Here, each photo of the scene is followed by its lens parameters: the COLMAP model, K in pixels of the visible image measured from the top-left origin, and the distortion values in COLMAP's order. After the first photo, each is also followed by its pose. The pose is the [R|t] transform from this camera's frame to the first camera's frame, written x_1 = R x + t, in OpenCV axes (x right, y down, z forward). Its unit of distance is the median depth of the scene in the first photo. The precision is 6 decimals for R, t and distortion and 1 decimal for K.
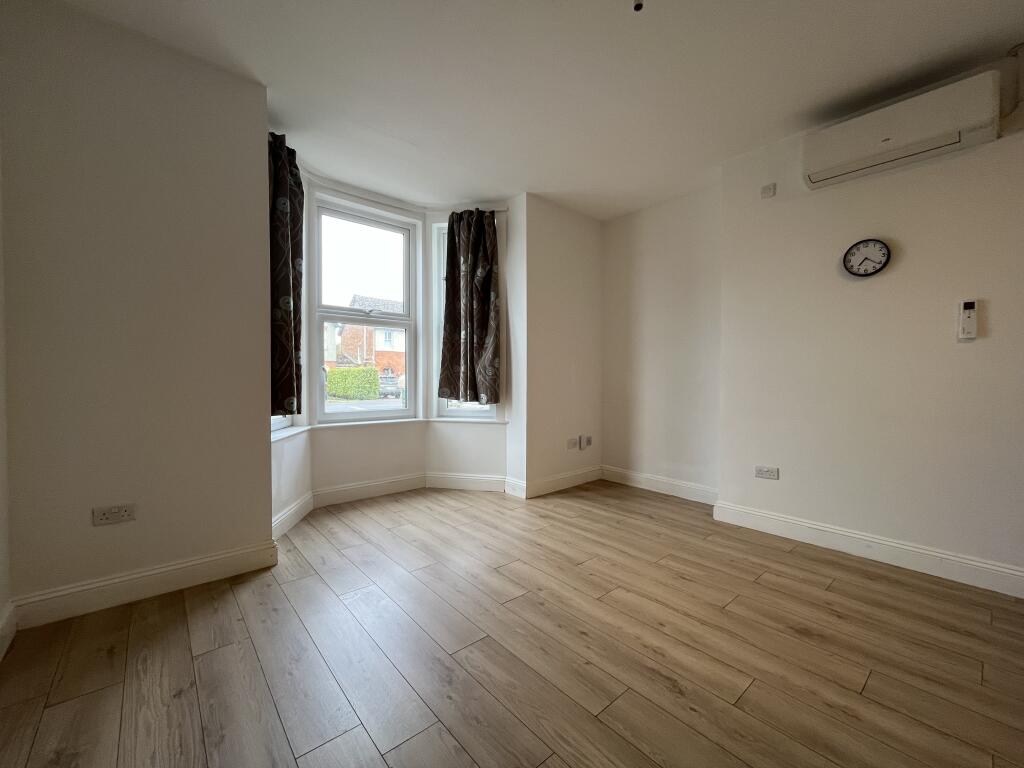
lens RADIAL K [[417.8, 0, 510.2], [0, 417.8, 385.0], [0, 0, 1]] dist [-0.002413, -0.000312]
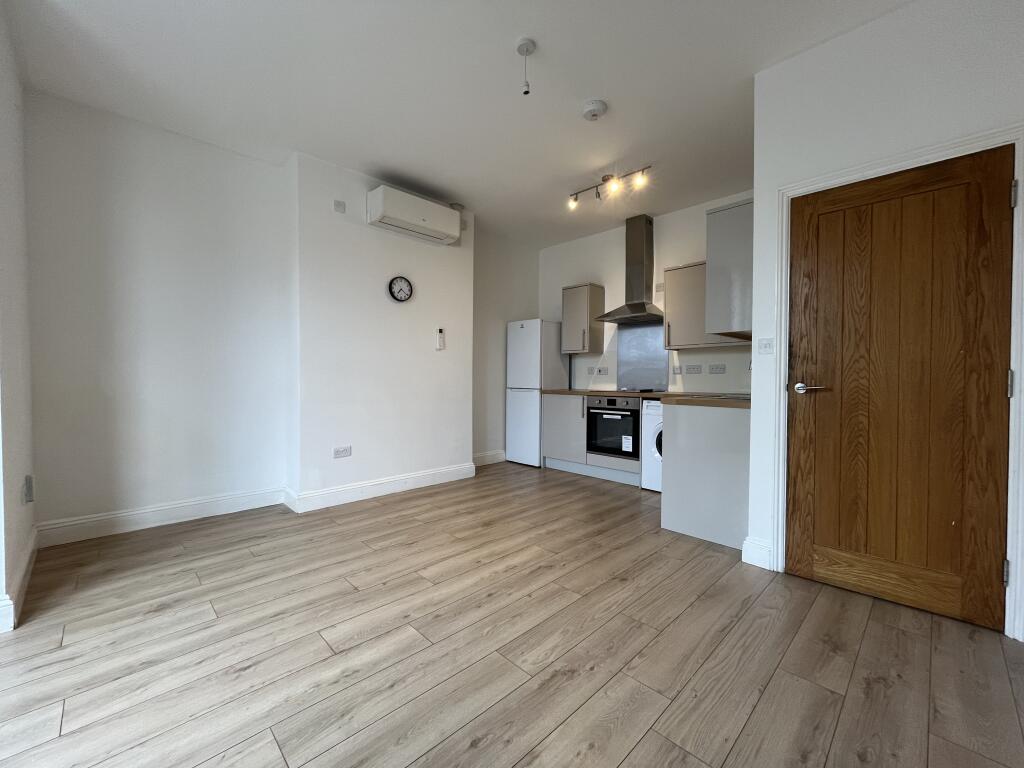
lens RADIAL K [[417.8, 0, 510.2], [0, 417.8, 385.0], [0, 0, 1]] dist [-0.002413, -0.000312]
pose [[-0.061450, -0.025447, 0.997786, -0.673081], [0.016095, 0.999520, 0.026483, 0.002677], [-0.997980, 0.017687, -0.061011, 0.727710]]
